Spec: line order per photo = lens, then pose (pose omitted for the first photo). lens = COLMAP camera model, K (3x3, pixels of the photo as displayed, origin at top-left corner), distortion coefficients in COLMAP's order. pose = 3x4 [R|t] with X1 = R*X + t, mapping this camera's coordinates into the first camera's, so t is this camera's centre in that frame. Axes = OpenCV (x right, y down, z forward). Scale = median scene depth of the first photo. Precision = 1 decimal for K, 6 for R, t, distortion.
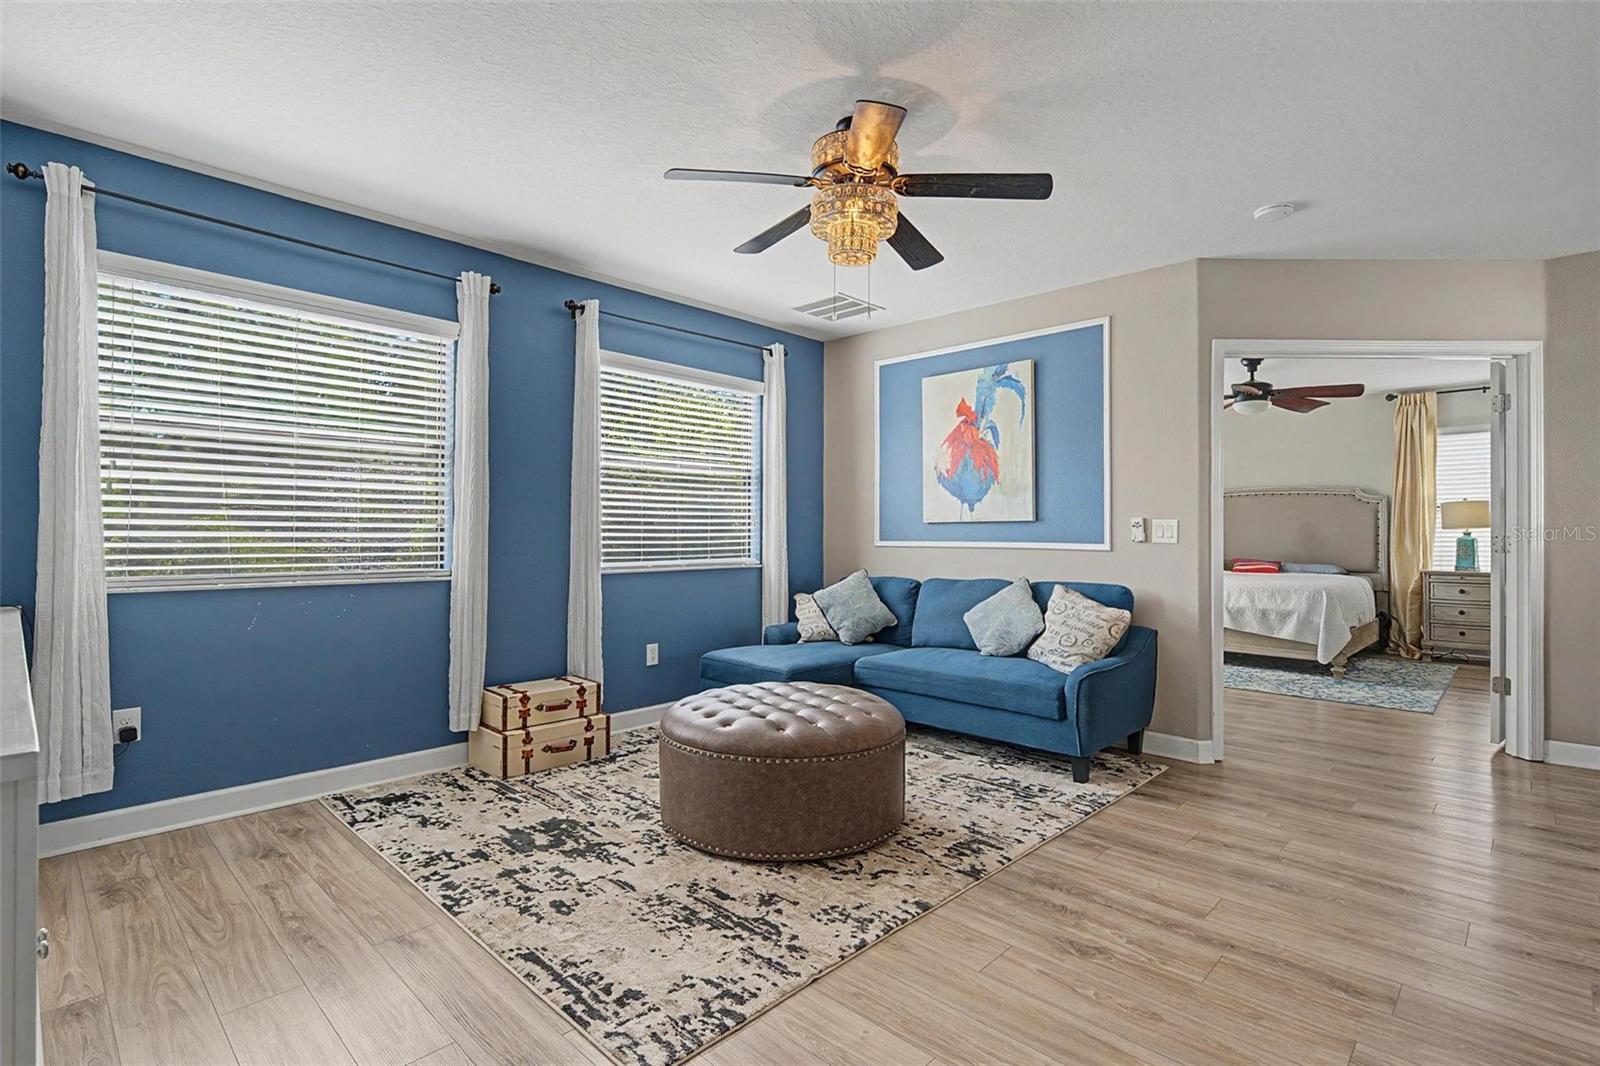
lens RADIAL K [[774.0, 0, 783.6], [0, 774.0, 533.1], [0, 0, 1]] dist [-0.002235, -0.000172]
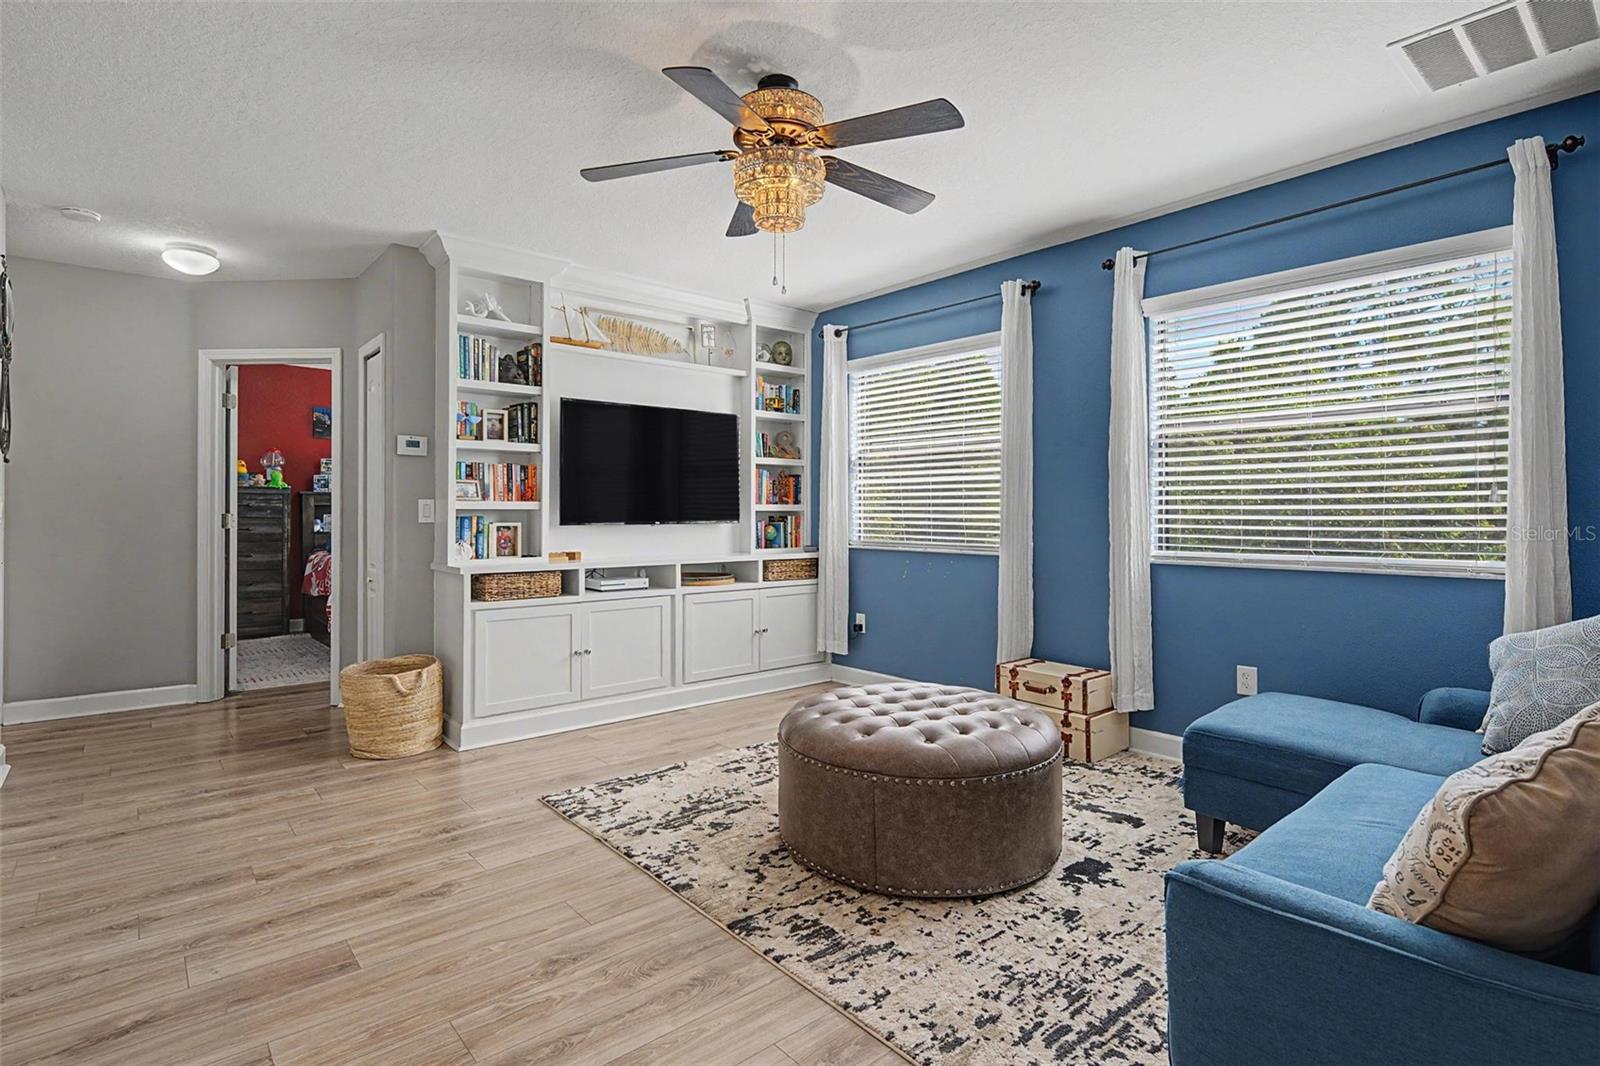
lens RADIAL K [[774.0, 0, 787.9], [0, 774.0, 517.9], [0, 0, 1]] dist [-0.002235, -0.000172]
pose [[-0.084719, 0.003958, -0.996397, 0.992026], [-0.000389, 0.999992, 0.004006, 0.000289], [0.996405, 0.000727, -0.084717, 1.042785]]
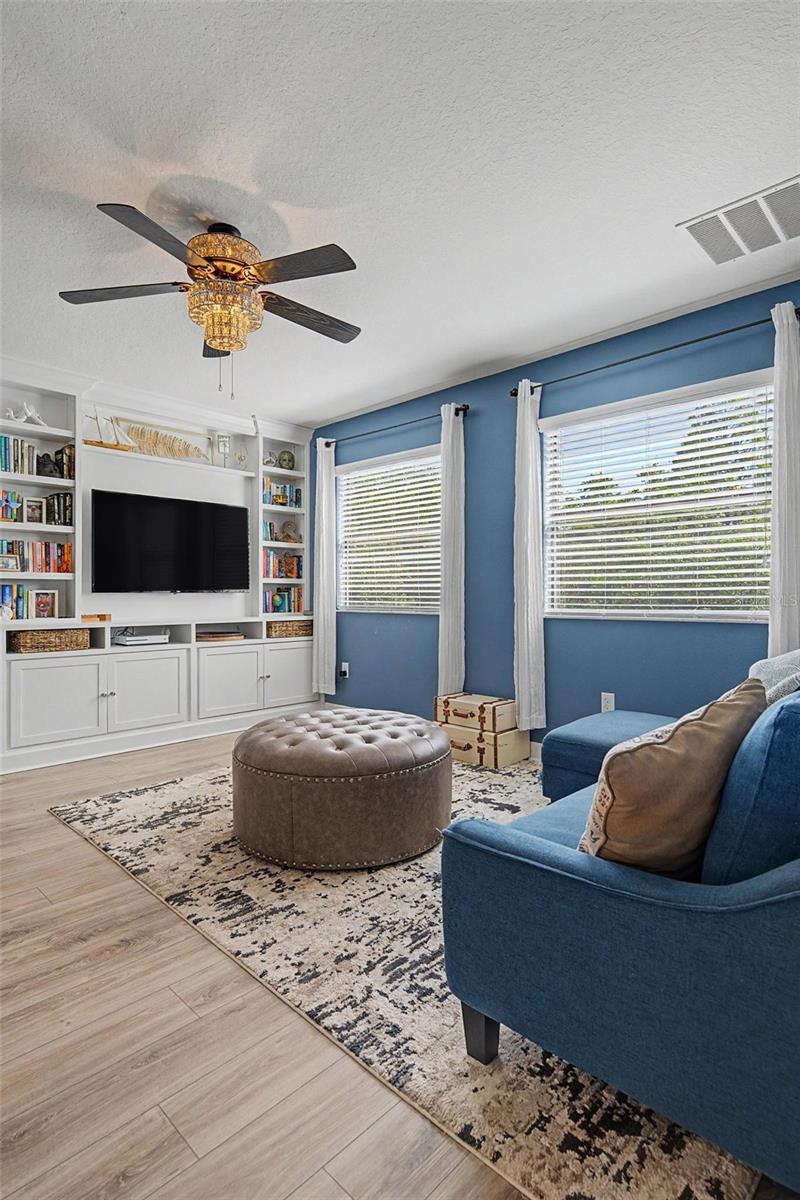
lens RADIAL K [[597.3, 0, 397.0], [0, 597.3, 601.5], [0, 0, 1]] dist [-0.001585, -0.000028]
pose [[0.013673, 0.008163, -0.999873, 0.974953], [0.001700, 0.999965, 0.008187, 0.034067], [0.999905, -0.001811, 0.013658, 1.197149]]
